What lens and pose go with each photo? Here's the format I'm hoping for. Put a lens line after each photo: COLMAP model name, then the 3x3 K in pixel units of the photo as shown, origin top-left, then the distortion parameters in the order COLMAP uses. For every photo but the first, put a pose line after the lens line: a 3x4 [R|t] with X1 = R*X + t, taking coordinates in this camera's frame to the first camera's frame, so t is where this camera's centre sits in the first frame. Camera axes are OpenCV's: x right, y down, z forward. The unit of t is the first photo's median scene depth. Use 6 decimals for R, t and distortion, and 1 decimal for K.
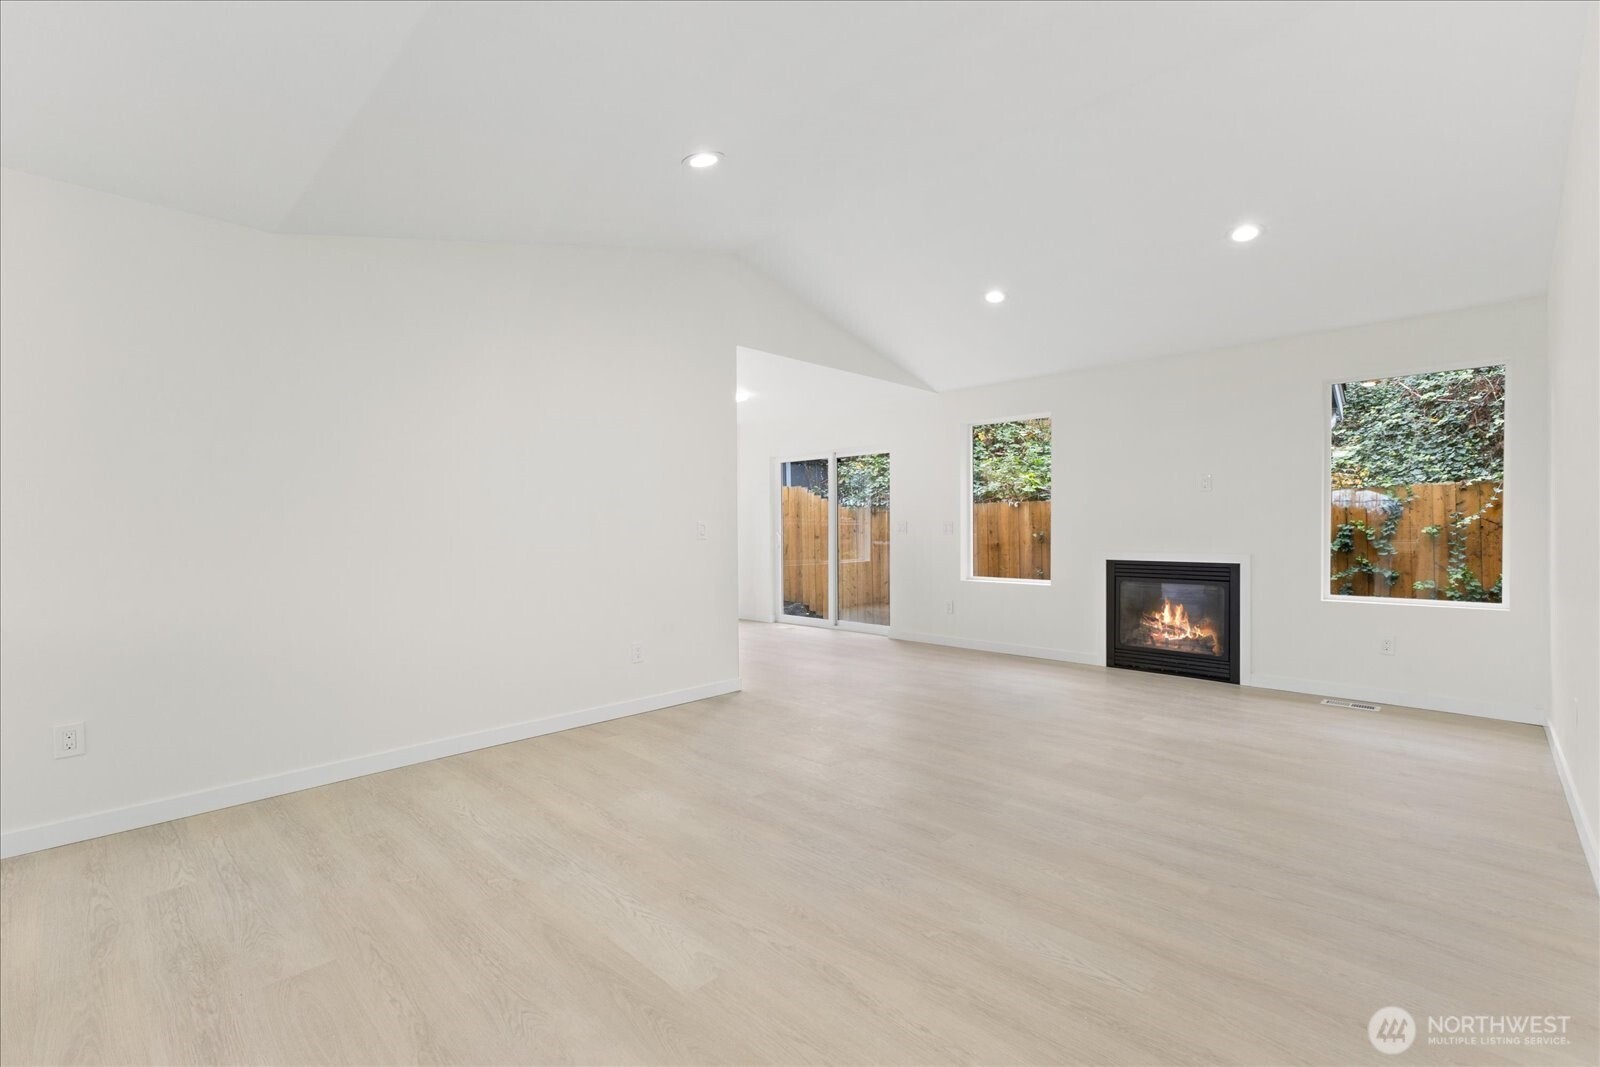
lens RADIAL K [[700.3, 0, 804.1], [0, 700.3, 542.4], [0, 0, 1]] dist [0.010021, 0.001366]
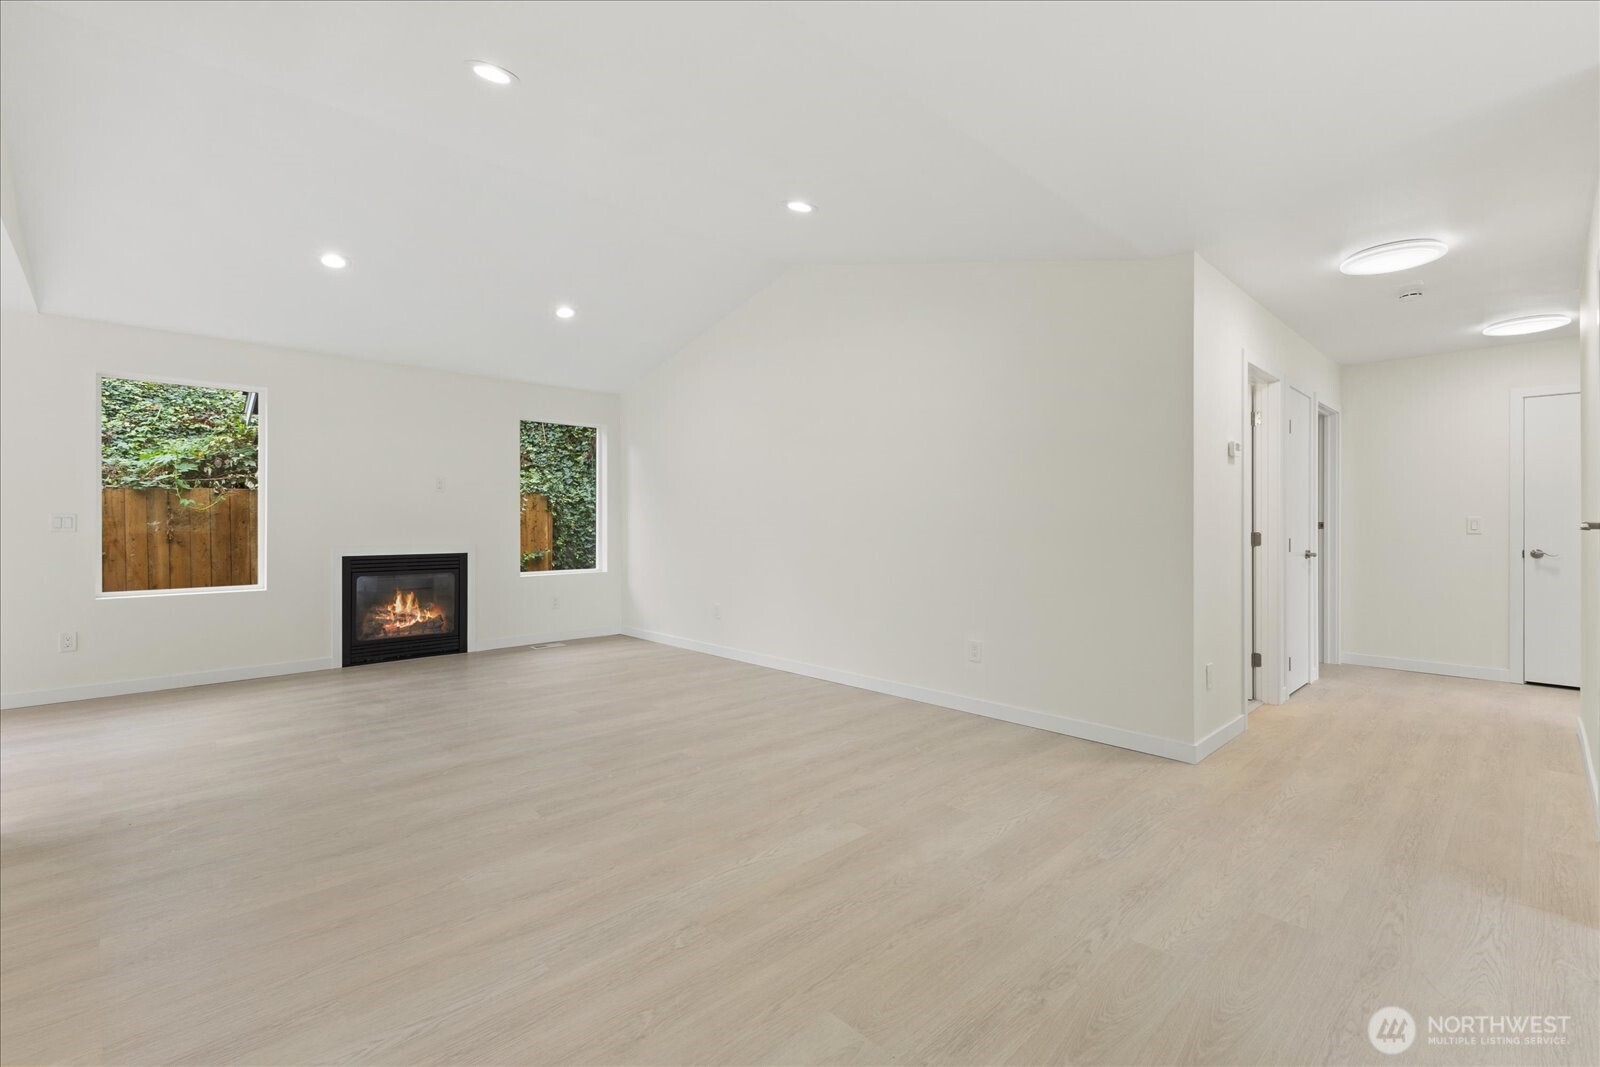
lens RADIAL K [[700.3, 0, 803.5], [0, 700.3, 524.3], [0, 0, 1]] dist [0.010021, 0.001366]
pose [[0.042136, 0.001901, 0.999110, -0.530429], [0.020985, 0.999776, -0.002787, -0.003191], [-0.998891, 0.021084, 0.042087, 0.339220]]
